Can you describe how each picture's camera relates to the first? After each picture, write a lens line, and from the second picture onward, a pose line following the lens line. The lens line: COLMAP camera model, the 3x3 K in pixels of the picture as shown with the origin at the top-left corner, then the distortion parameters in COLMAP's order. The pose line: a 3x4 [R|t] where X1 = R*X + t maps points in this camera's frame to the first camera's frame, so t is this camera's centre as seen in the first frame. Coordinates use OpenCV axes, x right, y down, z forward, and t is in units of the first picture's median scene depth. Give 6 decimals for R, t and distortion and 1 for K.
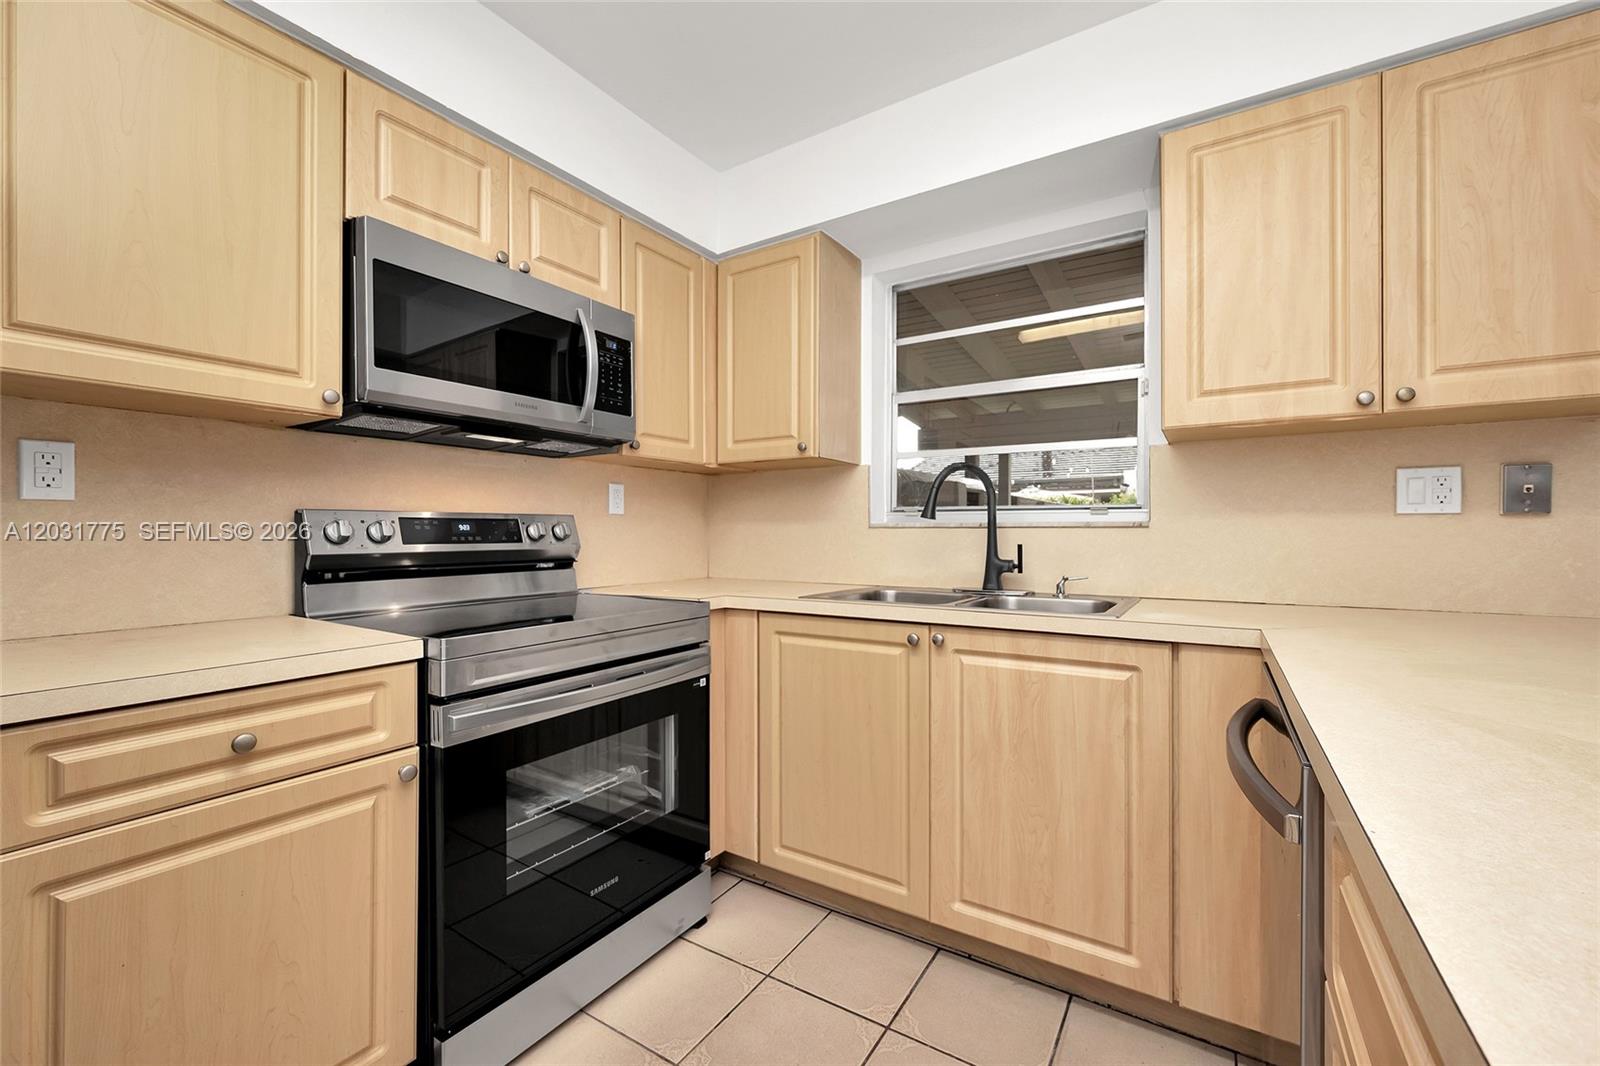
lens RADIAL K [[653.9, 0, 795.7], [0, 653.9, 535.9], [0, 0, 1]] dist [-0.001885, -0.000032]
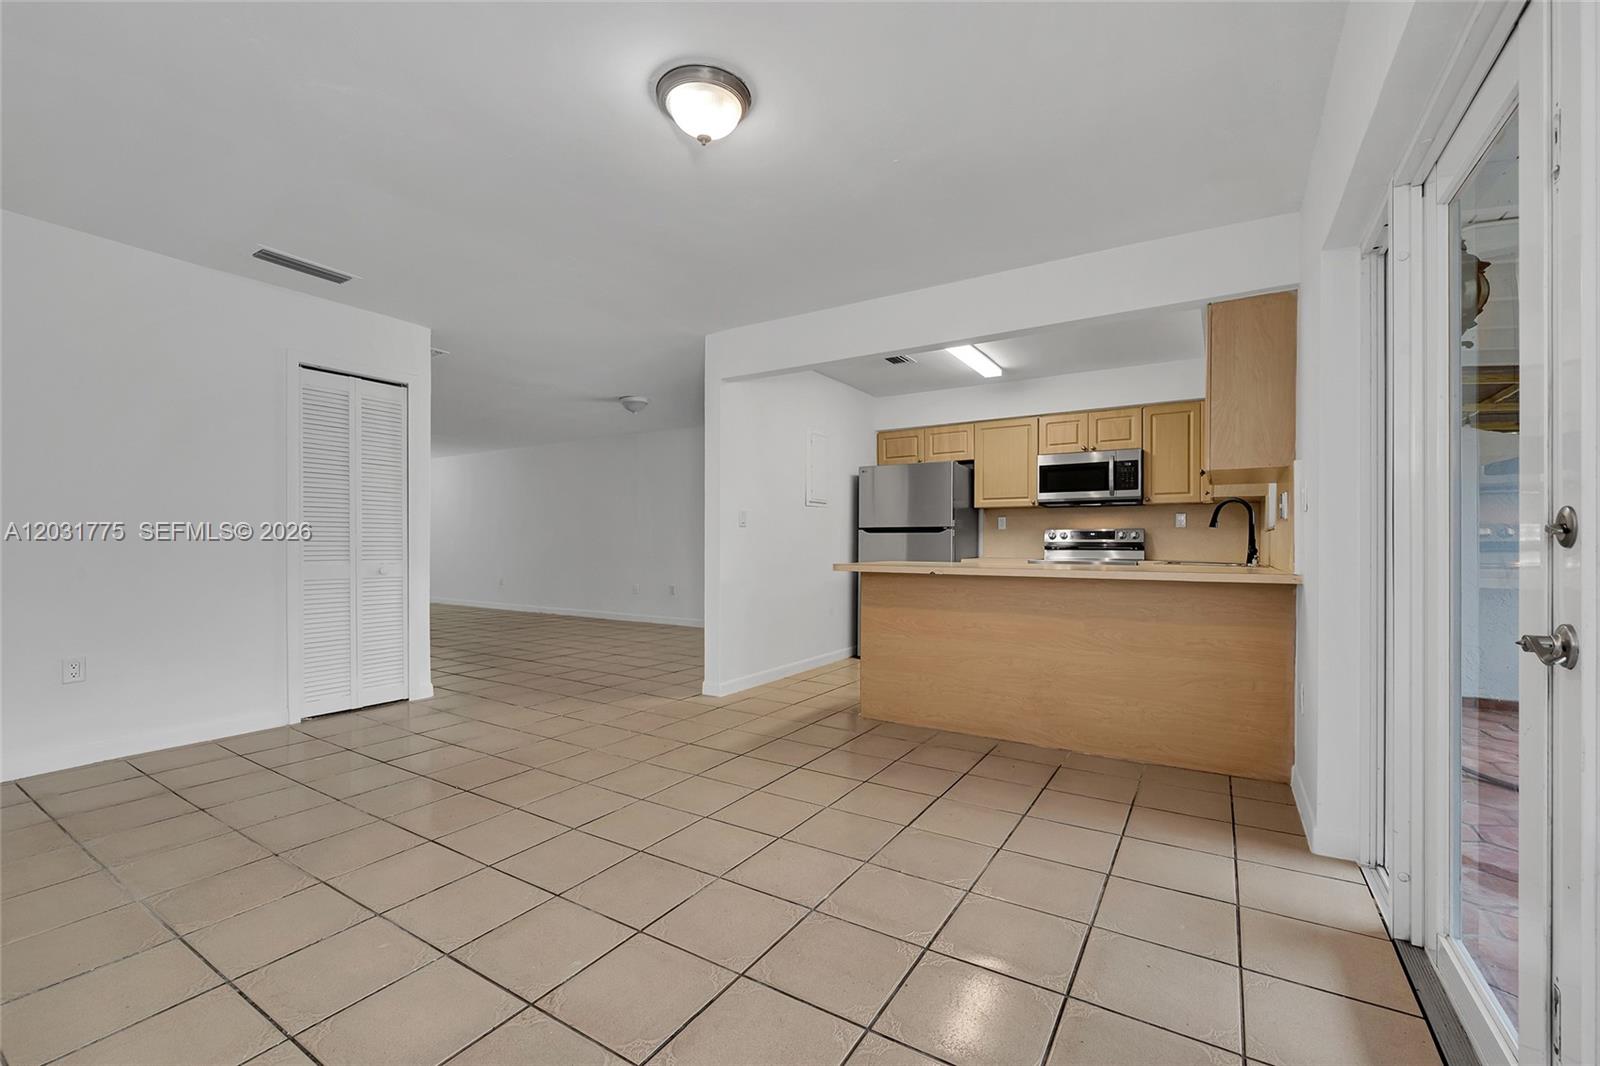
lens RADIAL K [[653.9, 0, 795.7], [0, 653.9, 535.9], [0, 0, 1]] dist [-0.001885, -0.000032]
pose [[0.003997, -0.012247, -0.999917, 2.460962], [-0.013905, 0.999828, -0.012301, 0.051927], [0.999895, 0.013953, 0.003826, -0.358133]]
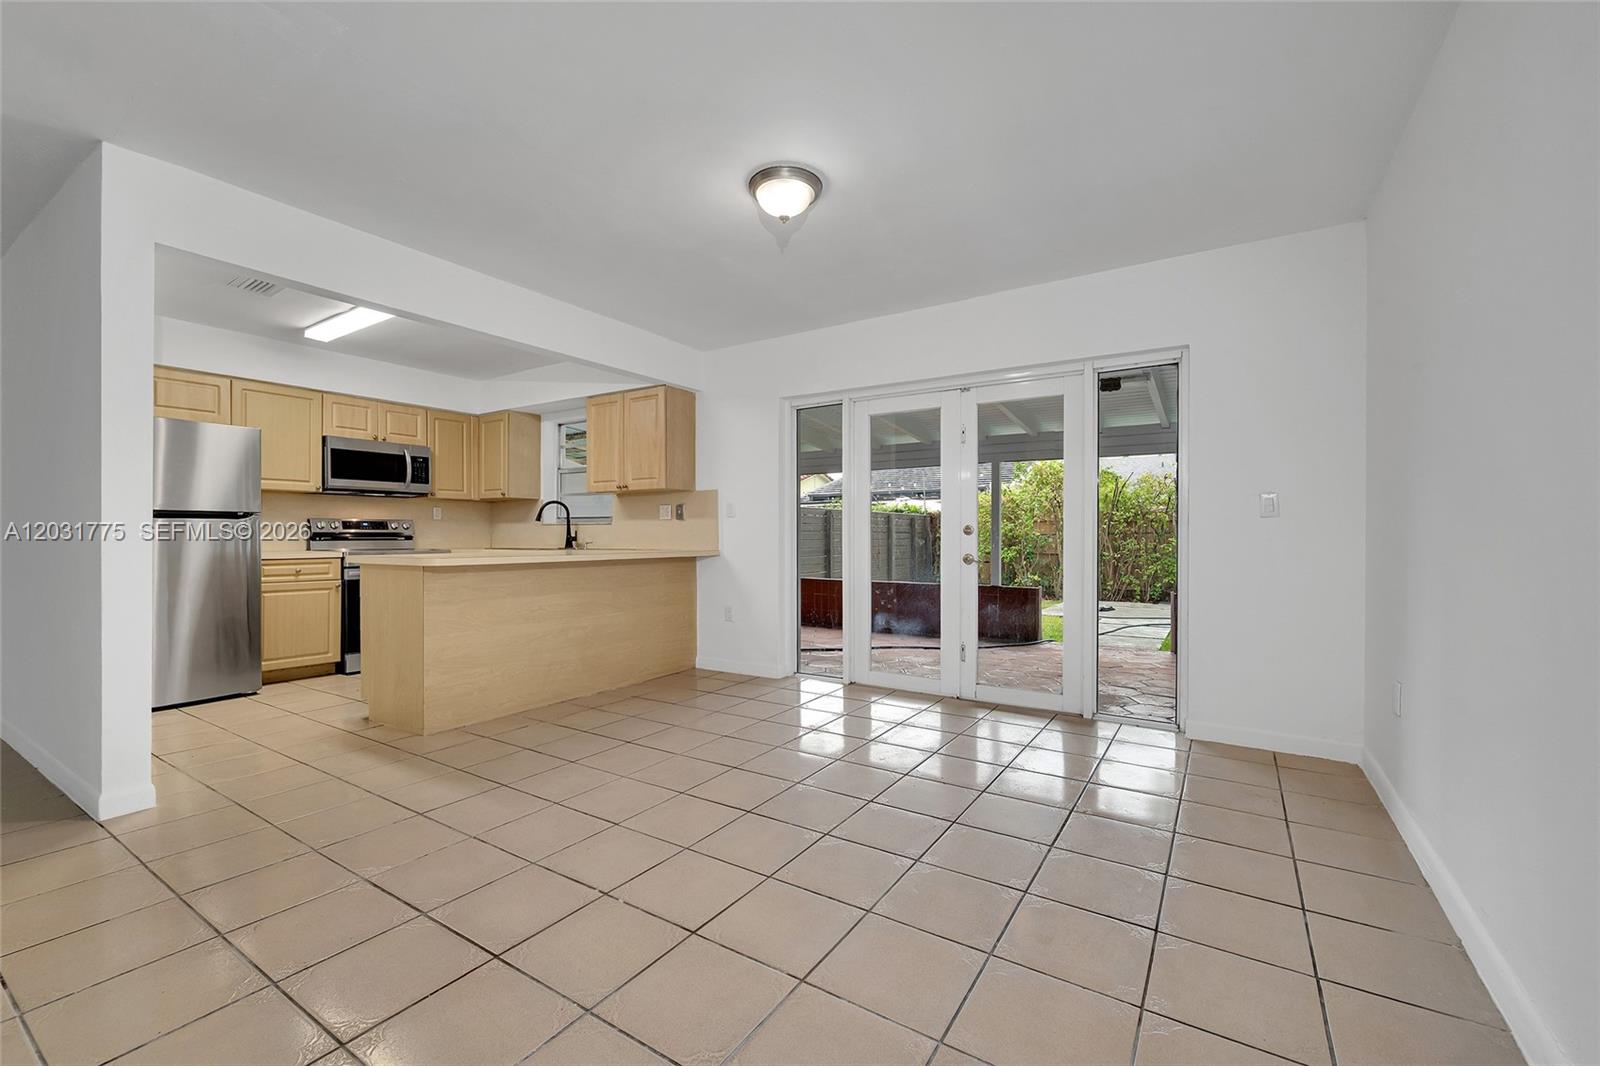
lens RADIAL K [[670.9, 0, 771.4], [0, 670.9, 533.9], [0, 0, 1]] dist [0.050702, -0.000010]
pose [[0.999468, 0.000988, -0.032597, 1.397571], [-0.001337, 0.999942, -0.010679, 0.060690], [0.032585, 0.010717, 0.999412, -1.975355]]
